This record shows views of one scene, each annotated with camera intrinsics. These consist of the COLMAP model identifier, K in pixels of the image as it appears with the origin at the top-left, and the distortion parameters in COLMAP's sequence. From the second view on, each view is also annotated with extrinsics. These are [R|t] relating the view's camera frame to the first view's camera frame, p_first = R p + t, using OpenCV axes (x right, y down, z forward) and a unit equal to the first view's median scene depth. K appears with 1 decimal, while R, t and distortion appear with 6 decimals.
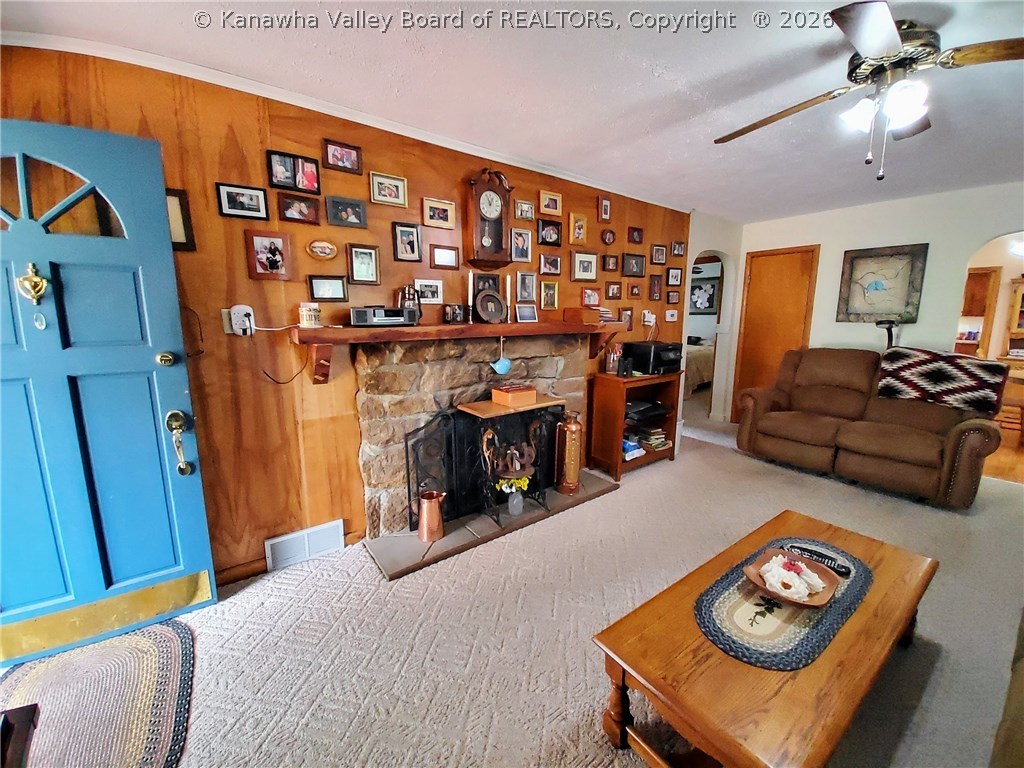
lens RADIAL K [[396.5, 0, 524.2], [0, 396.5, 380.6], [0, 0, 1]] dist [0.013805, -0.015630]
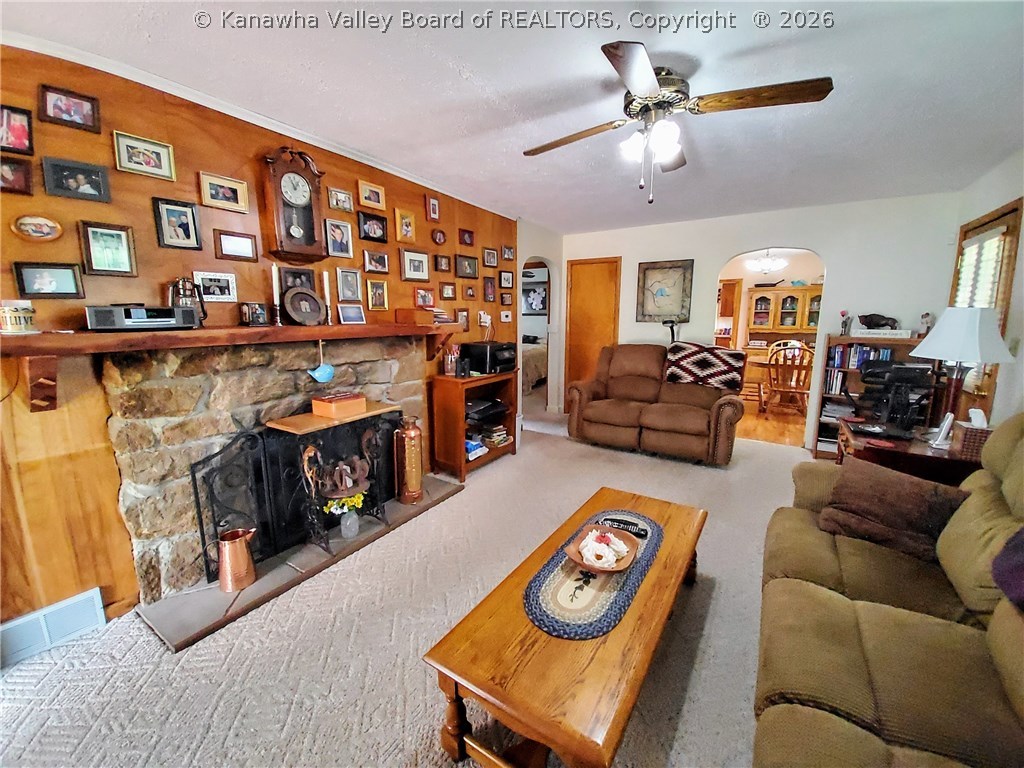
lens RADIAL K [[396.5, 0, 524.2], [0, 396.5, 380.6], [0, 0, 1]] dist [0.013805, -0.015630]
pose [[0.931024, -0.057315, 0.360430, 0.045613], [0.058124, 0.998272, 0.008603, -0.001829], [-0.360300, 0.012940, 0.932747, 0.011480]]
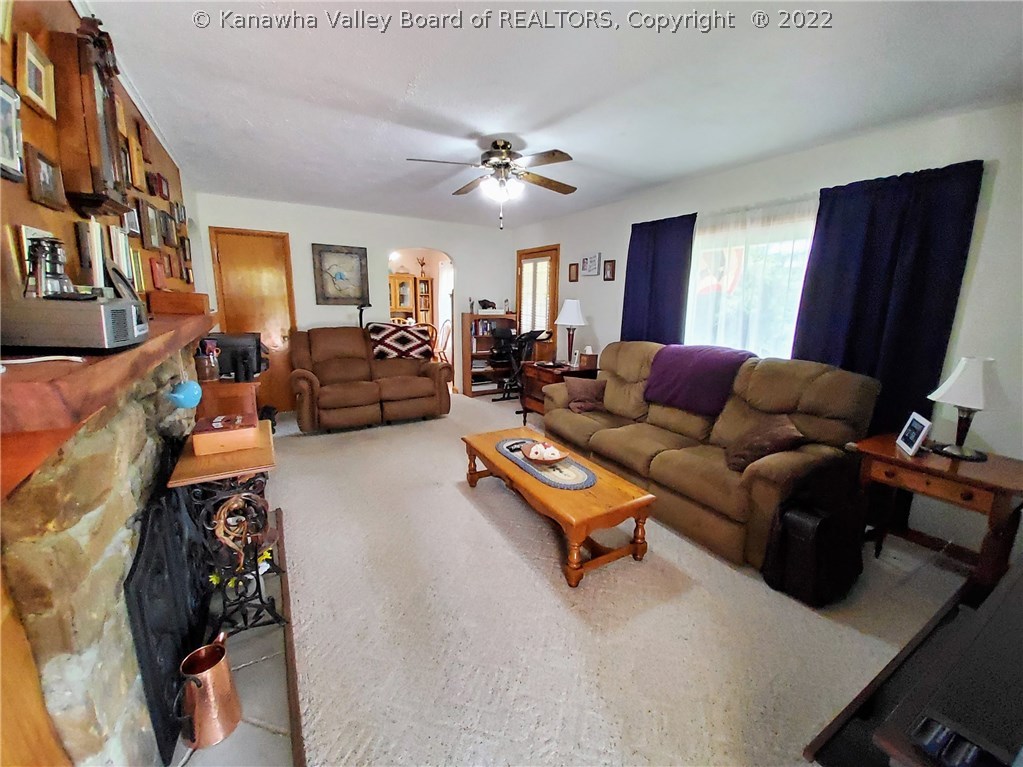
lens RADIAL K [[417.2, 0, 512.0], [0, 417.2, 381.2], [0, 0, 1]] dist [0.014132, -0.000017]
pose [[0.107649, -0.193490, 0.975179, -0.634793], [0.142987, 0.973694, 0.177411, -0.101627], [-0.983853, 0.120340, 0.132483, 0.469803]]
